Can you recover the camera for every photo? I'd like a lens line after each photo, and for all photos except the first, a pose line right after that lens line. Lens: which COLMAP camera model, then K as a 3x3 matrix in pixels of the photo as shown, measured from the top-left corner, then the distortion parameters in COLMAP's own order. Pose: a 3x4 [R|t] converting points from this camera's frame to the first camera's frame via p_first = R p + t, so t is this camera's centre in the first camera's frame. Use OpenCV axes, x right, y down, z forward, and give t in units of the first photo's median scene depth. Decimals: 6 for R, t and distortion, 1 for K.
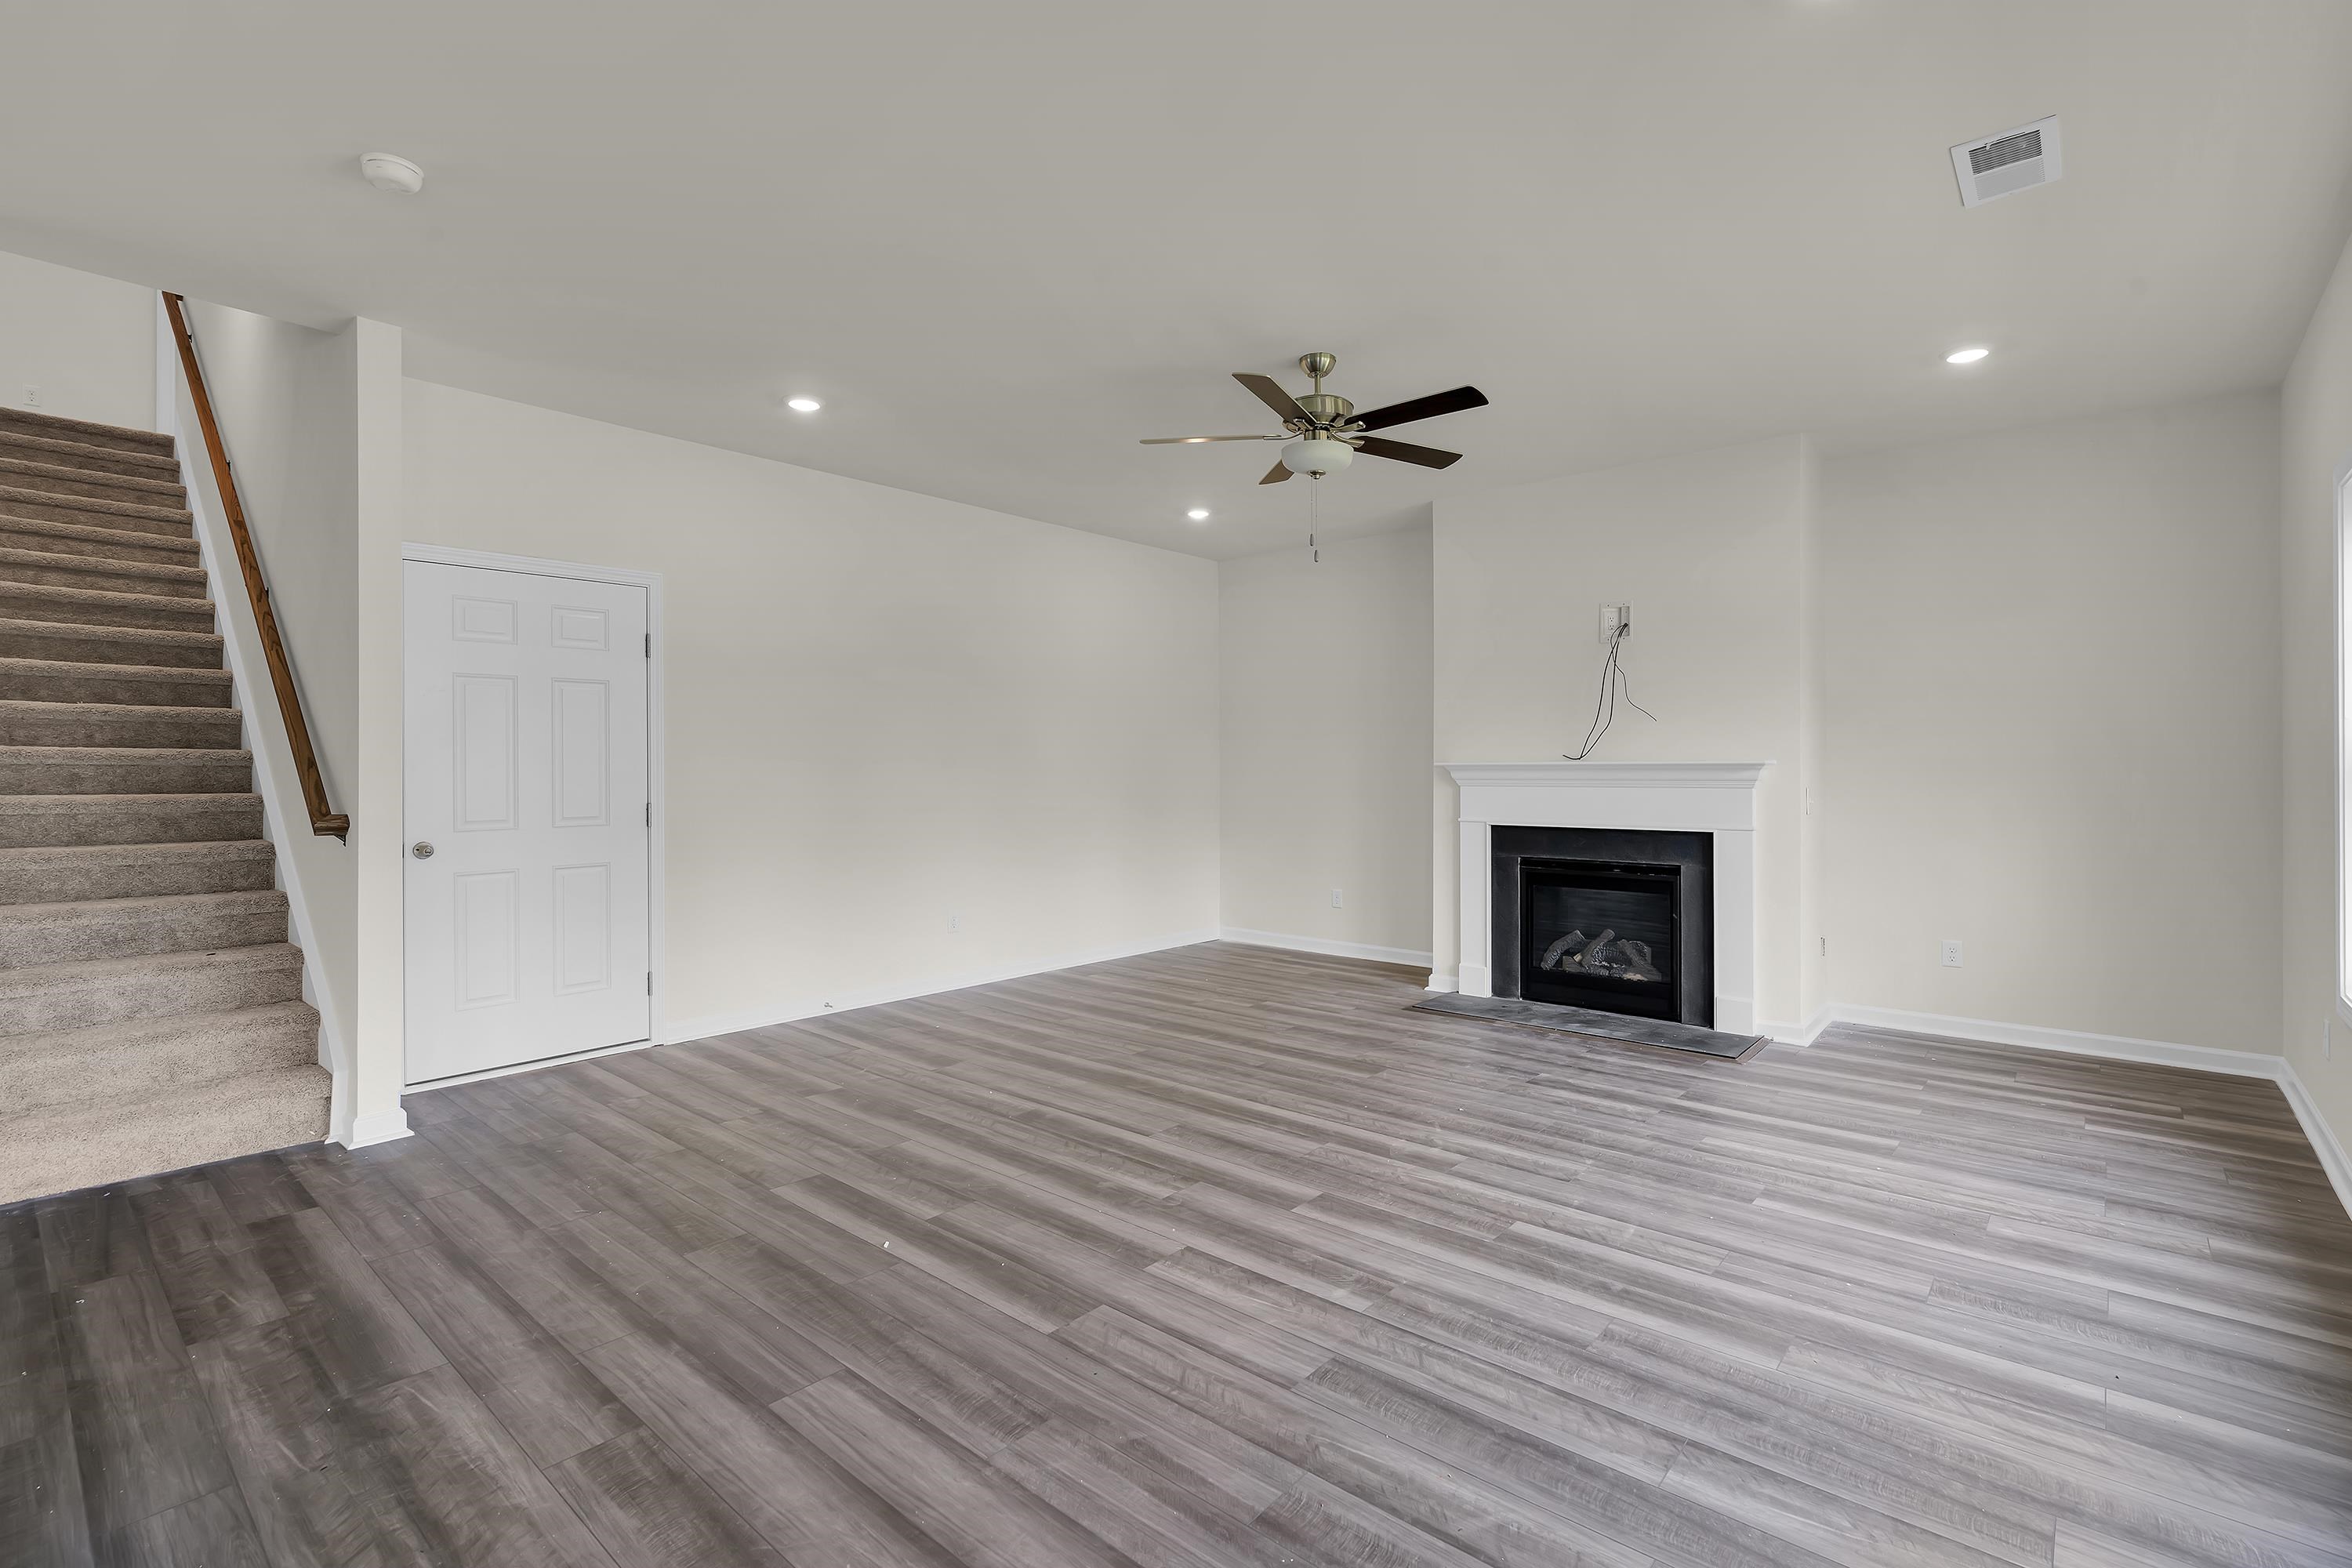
lens RADIAL K [[1066.9, 0, 1171.9], [0, 1066.9, 775.8], [0, 0, 1]] dist [-0.003628, -0.000260]
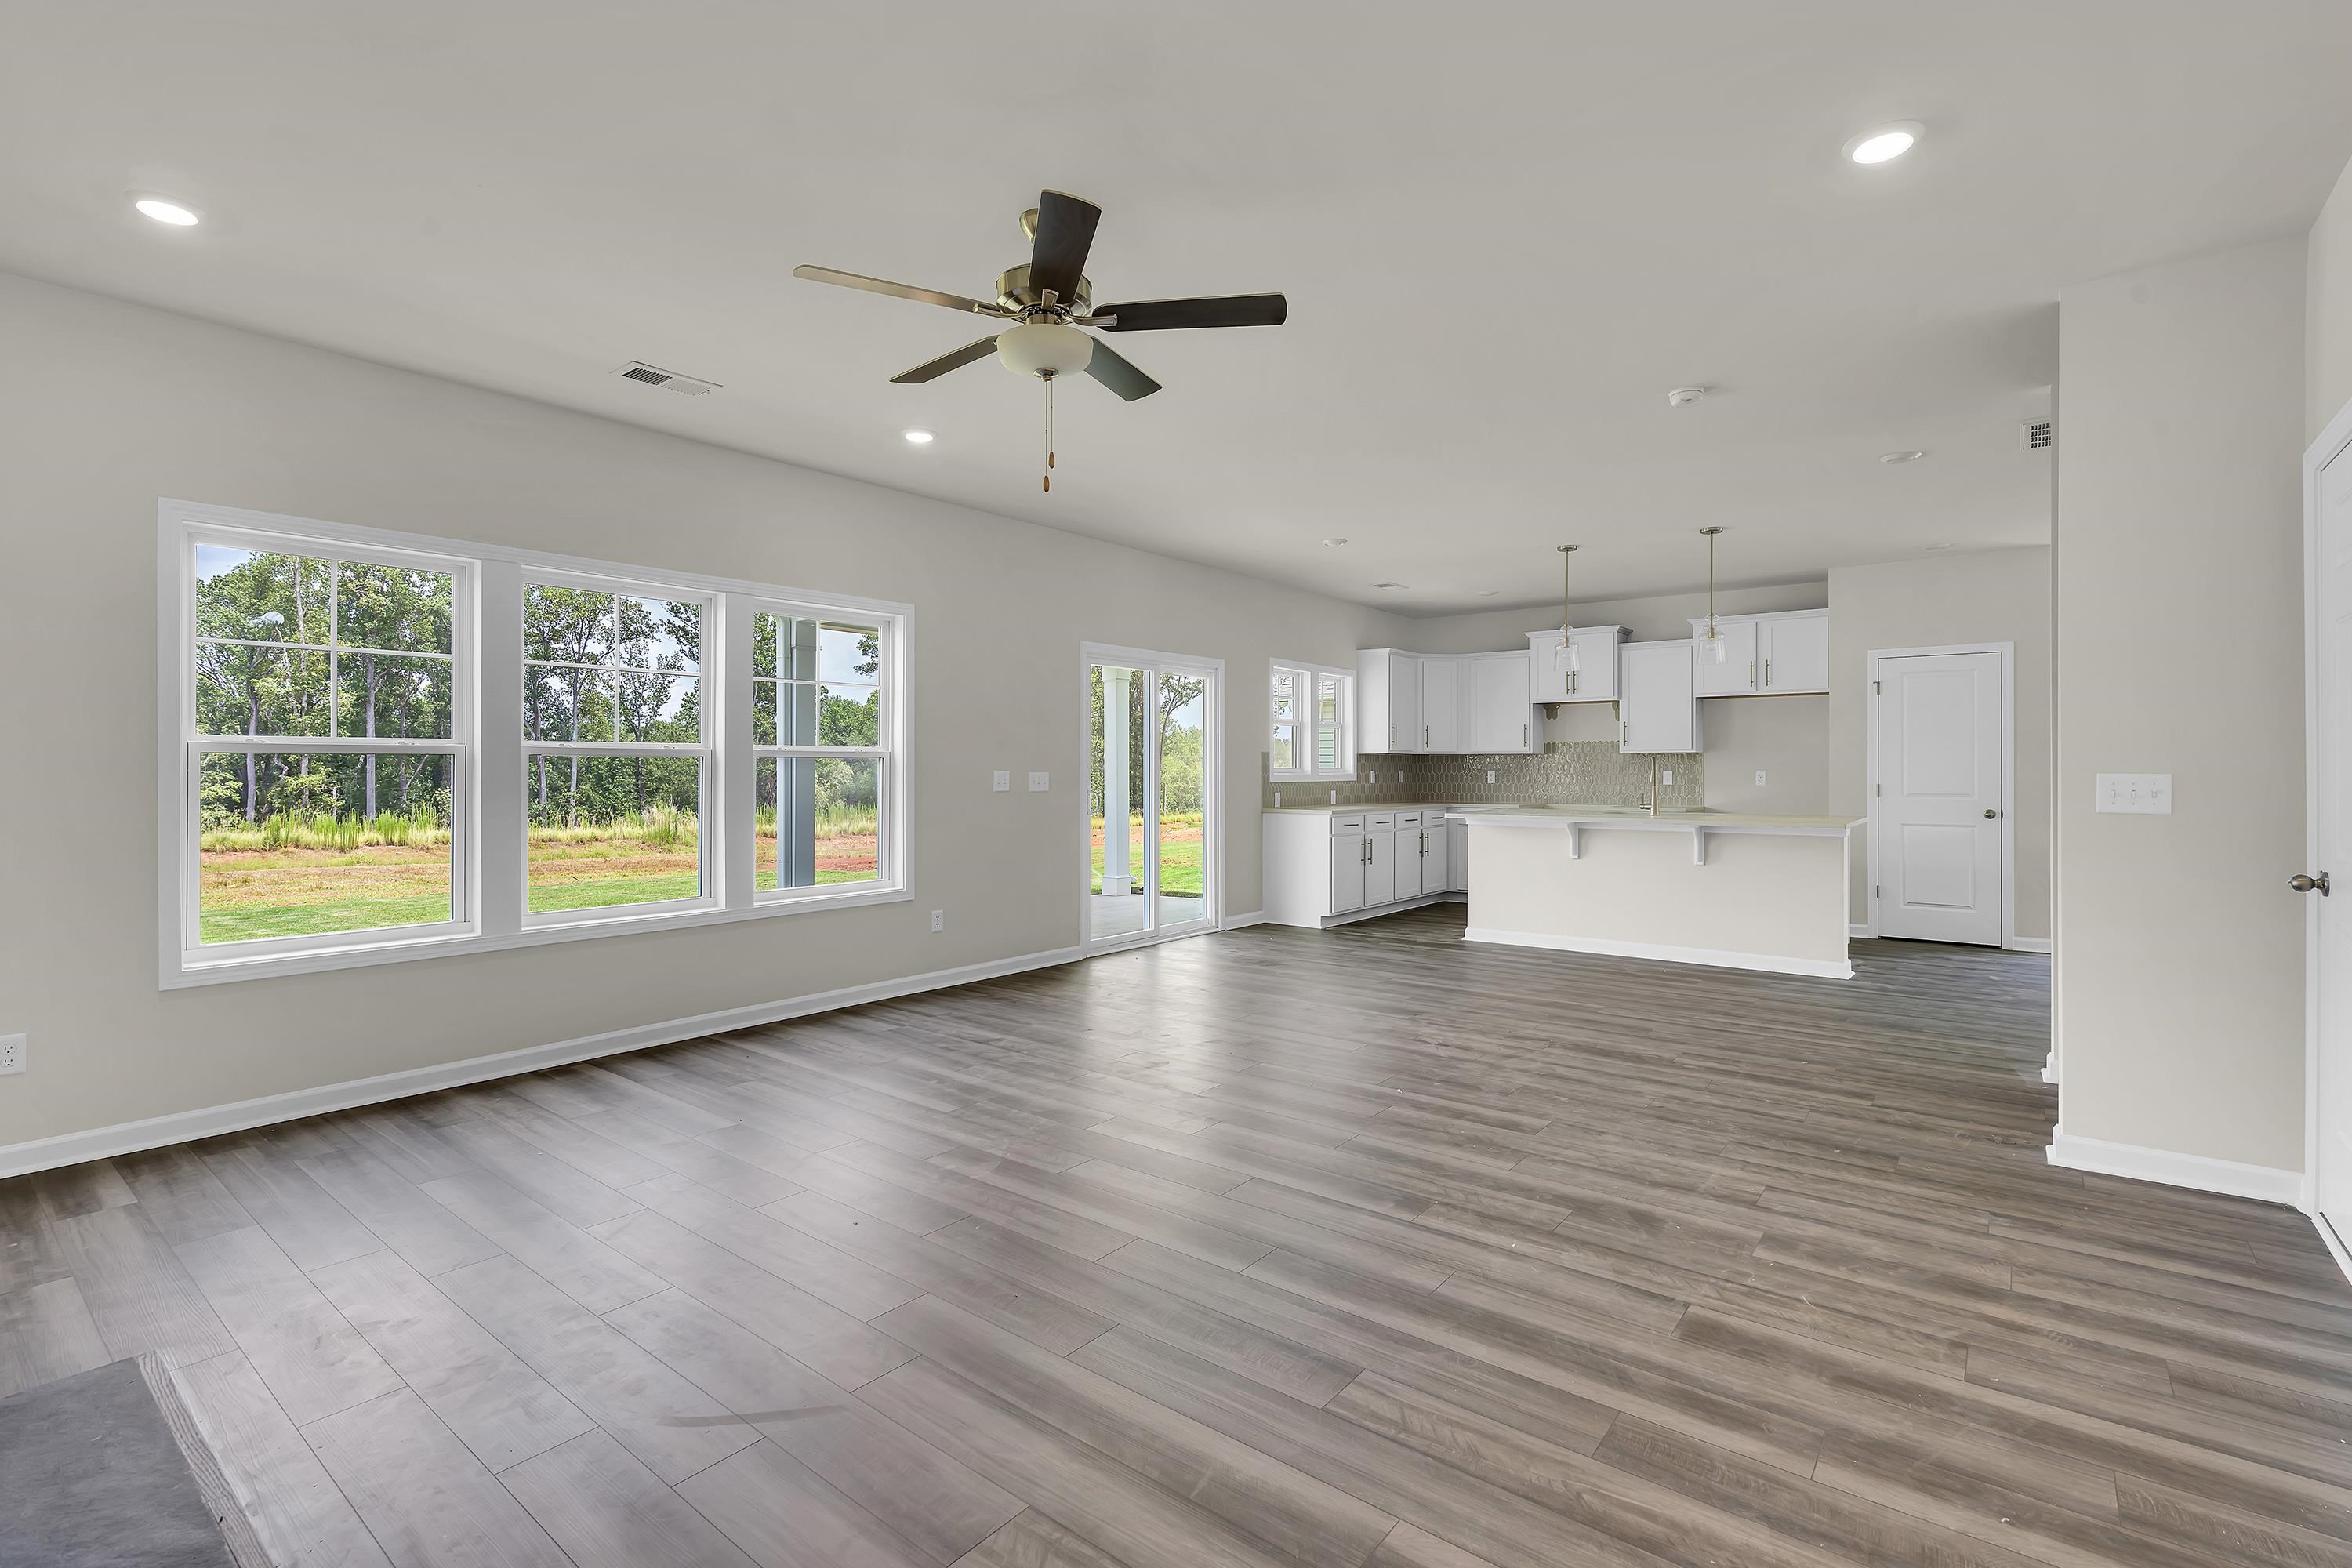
lens RADIAL K [[1066.9, 0, 1172.2], [0, 1066.9, 772.8], [0, 0, 1]] dist [-0.003628, -0.000260]
pose [[-0.998684, -0.001069, -0.051270, 0.098132], [-0.001594, 0.999947, 0.010197, -0.011782], [0.051256, 0.010265, -0.998633, 1.973688]]
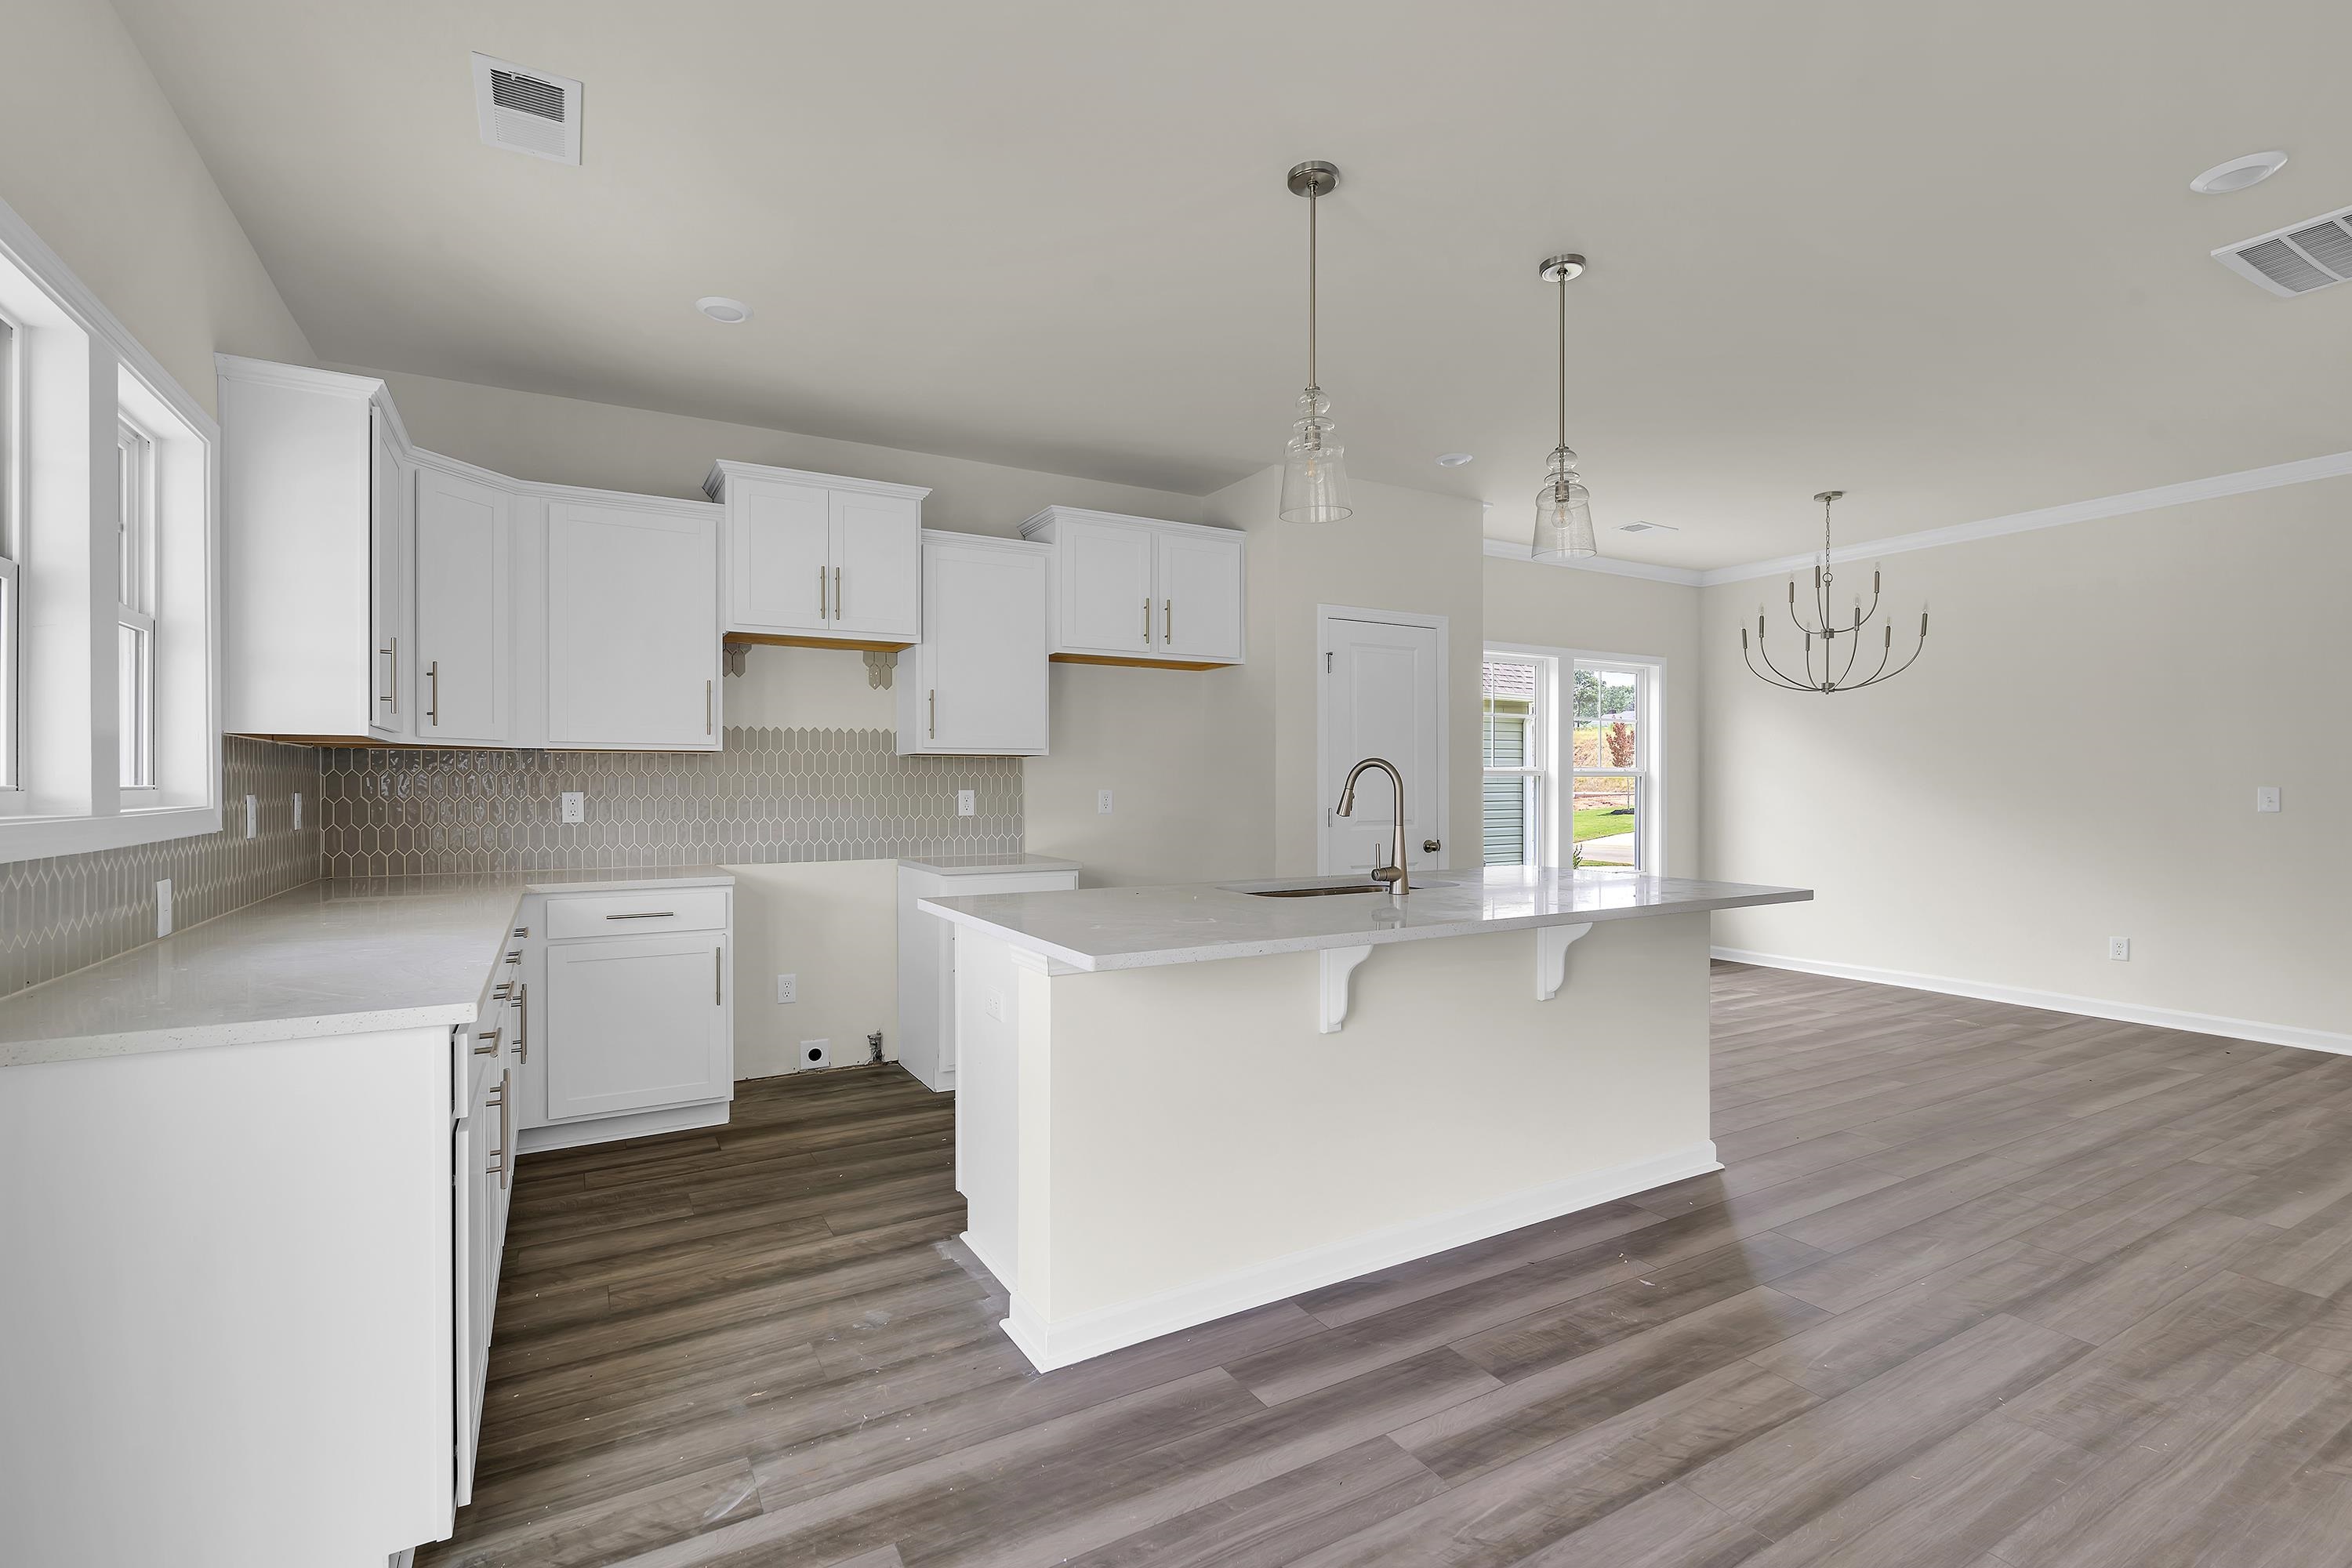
lens RADIAL K [[1066.9, 0, 1169.5], [0, 1066.9, 788.2], [0, 0, 1]] dist [-0.003628, -0.000260]
pose [[-0.337276, 0.003208, -0.941400, 0.020667], [-0.005665, 0.999969, 0.005437, -0.006448], [0.941389, 0.007167, -0.337247, 0.891833]]
